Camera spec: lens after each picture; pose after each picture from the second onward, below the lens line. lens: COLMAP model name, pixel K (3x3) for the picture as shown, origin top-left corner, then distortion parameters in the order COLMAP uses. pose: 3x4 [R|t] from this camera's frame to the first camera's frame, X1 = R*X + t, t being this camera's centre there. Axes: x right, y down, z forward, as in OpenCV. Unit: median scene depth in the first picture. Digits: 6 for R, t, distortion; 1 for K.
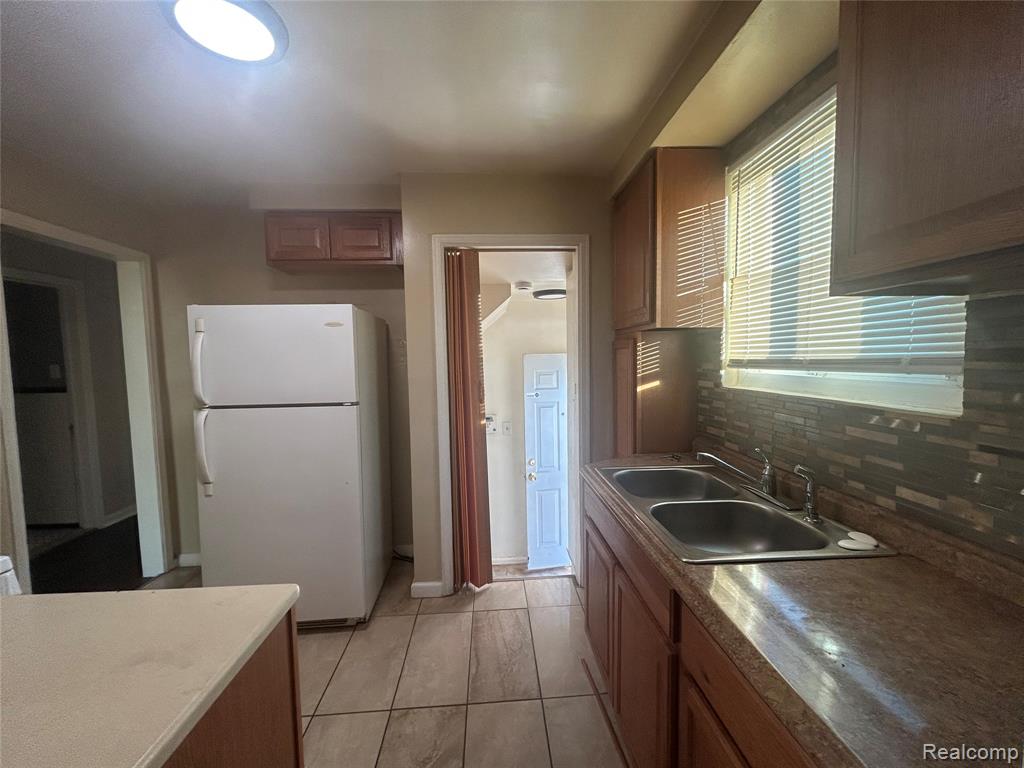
lens RADIAL K [[406.1, 0, 512.0], [0, 406.1, 384.0], [0, 0, 1]] dist [-0.000462, 0.000110]
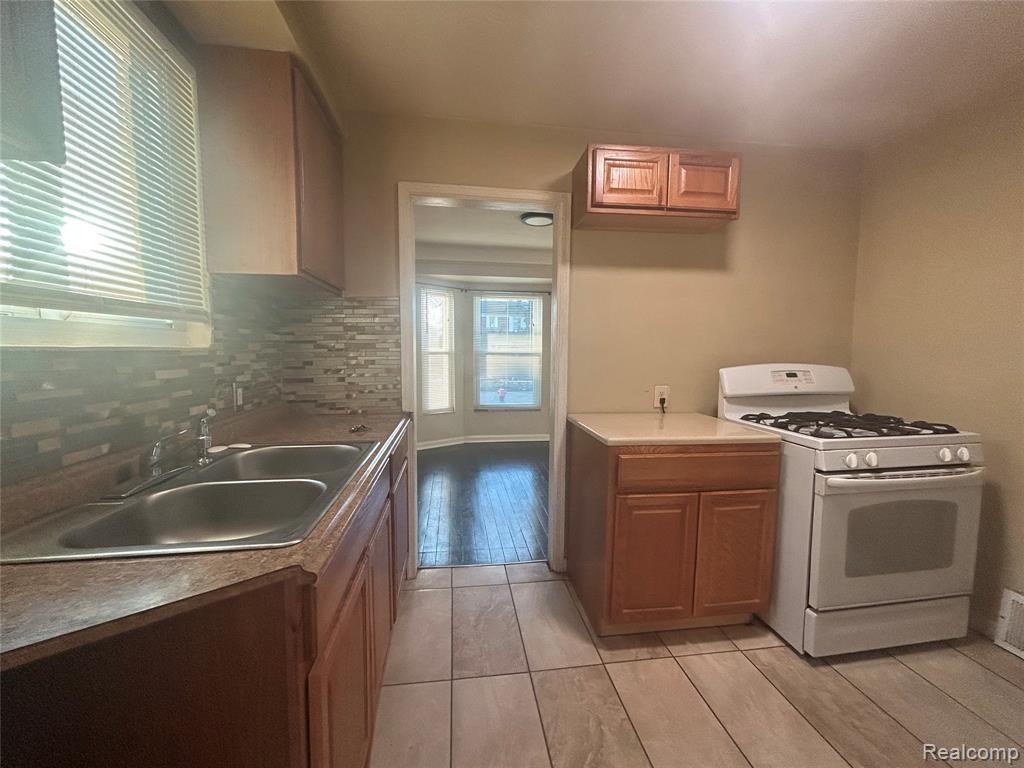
lens RADIAL K [[406.1, 0, 512.0], [0, 406.1, 384.0], [0, 0, 1]] dist [-0.000462, 0.000110]
pose [[-0.997198, 0.017380, -0.072762, 0.024812], [0.006185, 0.988462, 0.151340, -0.007858], [0.074553, 0.150466, -0.985800, 1.516518]]
